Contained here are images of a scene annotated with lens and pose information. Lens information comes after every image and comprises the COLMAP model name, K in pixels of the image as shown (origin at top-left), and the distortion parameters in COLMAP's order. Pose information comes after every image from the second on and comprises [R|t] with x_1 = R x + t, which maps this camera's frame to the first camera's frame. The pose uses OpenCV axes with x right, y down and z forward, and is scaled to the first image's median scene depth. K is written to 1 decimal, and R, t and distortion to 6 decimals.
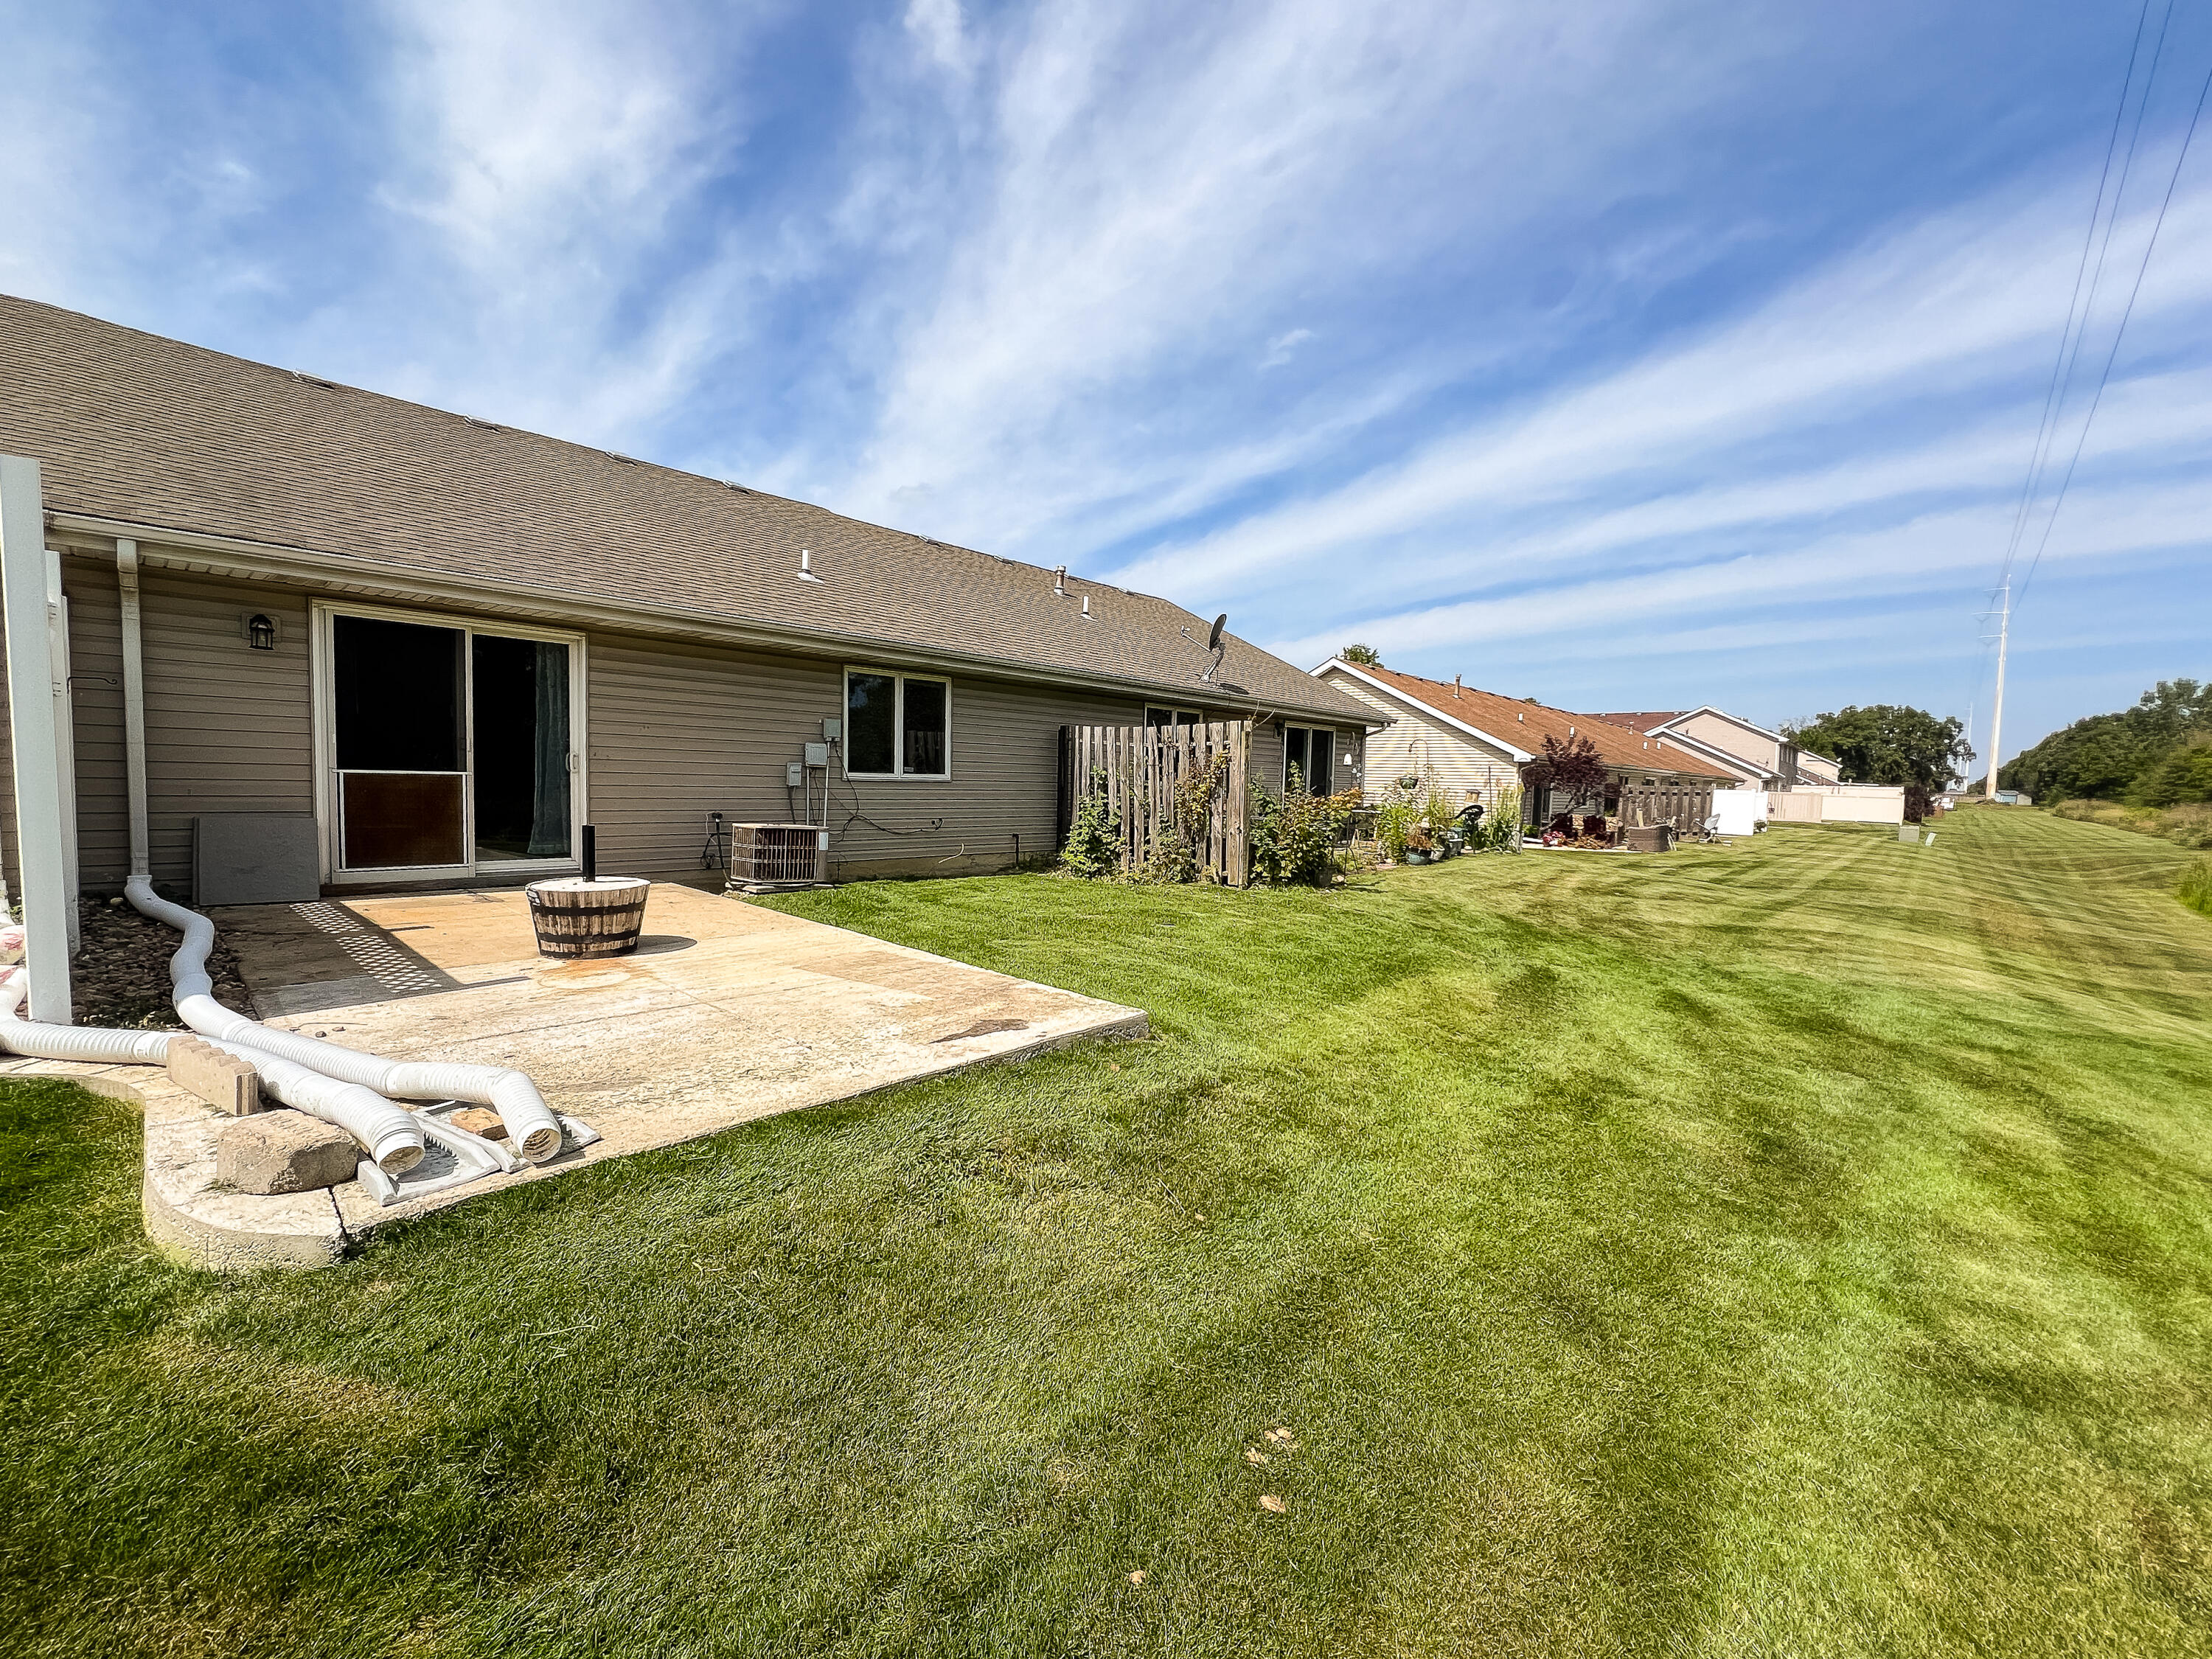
lens RADIAL K [[891.5, 0, 1106.7], [0, 891.5, 833.4], [0, 0, 1]] dist [-0.003609, 0.001056]
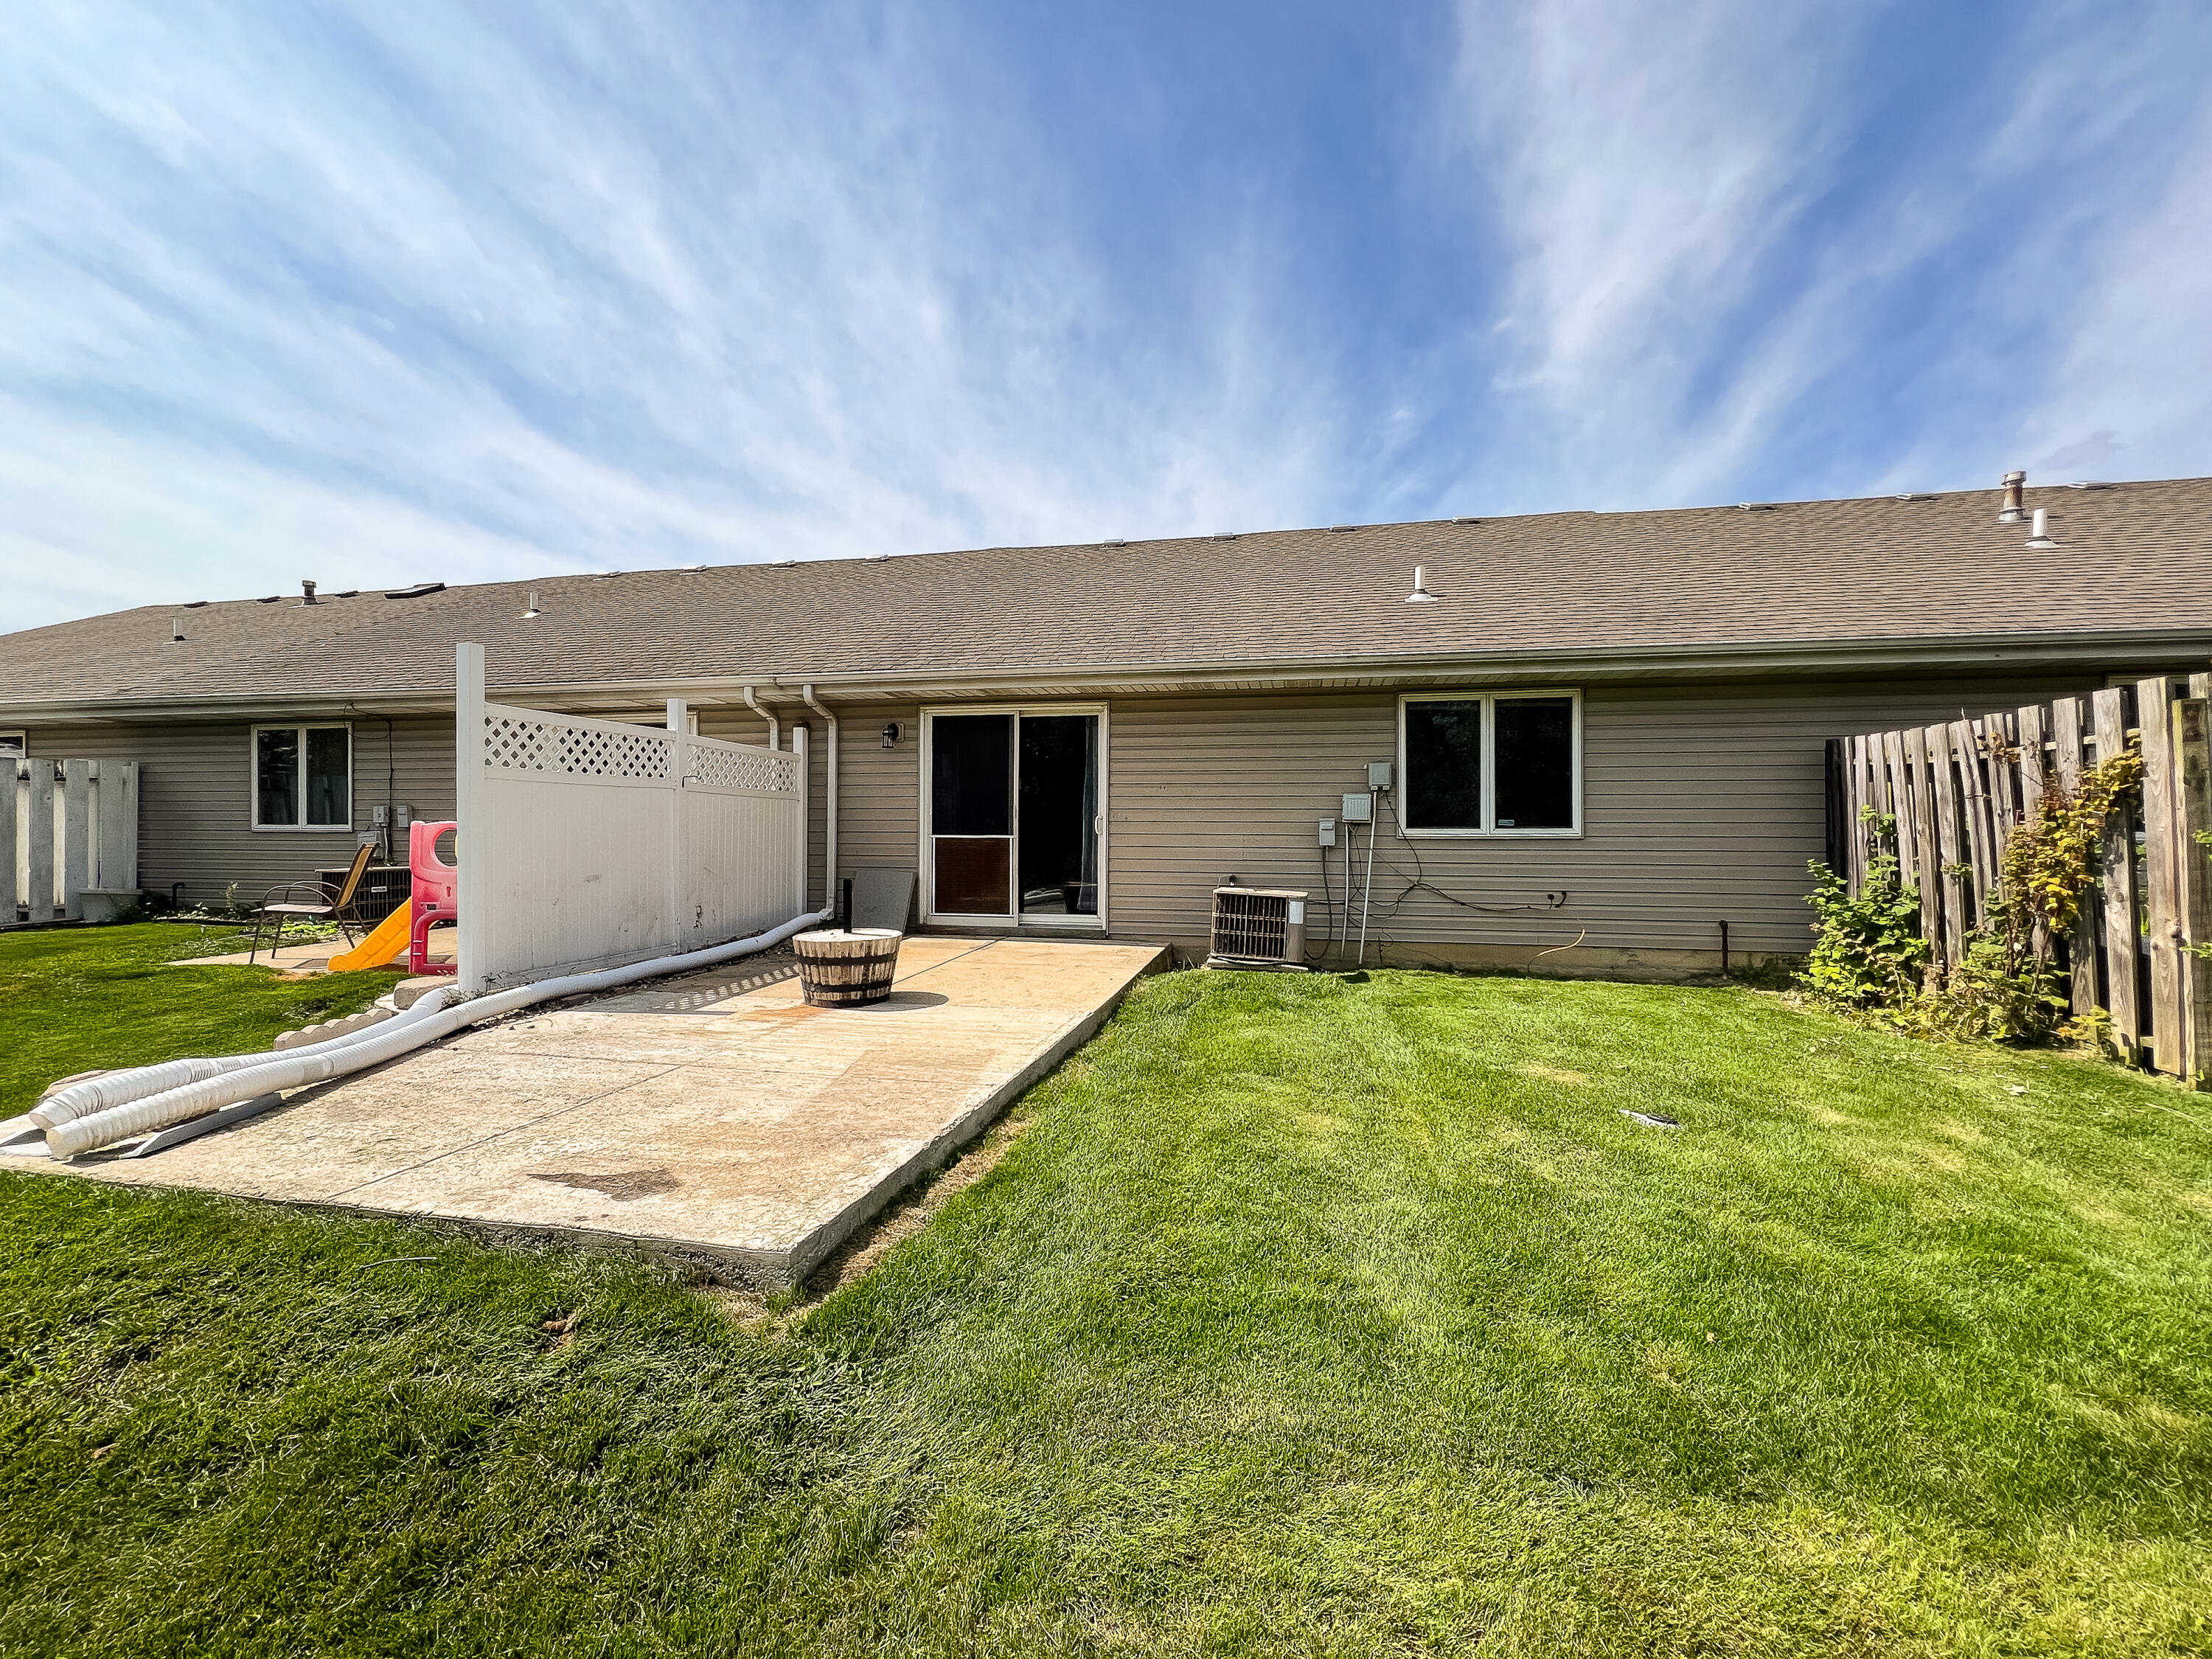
lens RADIAL K [[896.5, 0, 1106.0], [0, 896.5, 829.5], [0, 0, 1]] dist [-0.002027, -0.000011]
pose [[0.514960, -0.028918, -0.856726, 0.285270], [-0.042935, 0.997306, -0.059471, -0.010356], [0.856138, 0.067409, 0.512331, 0.418811]]
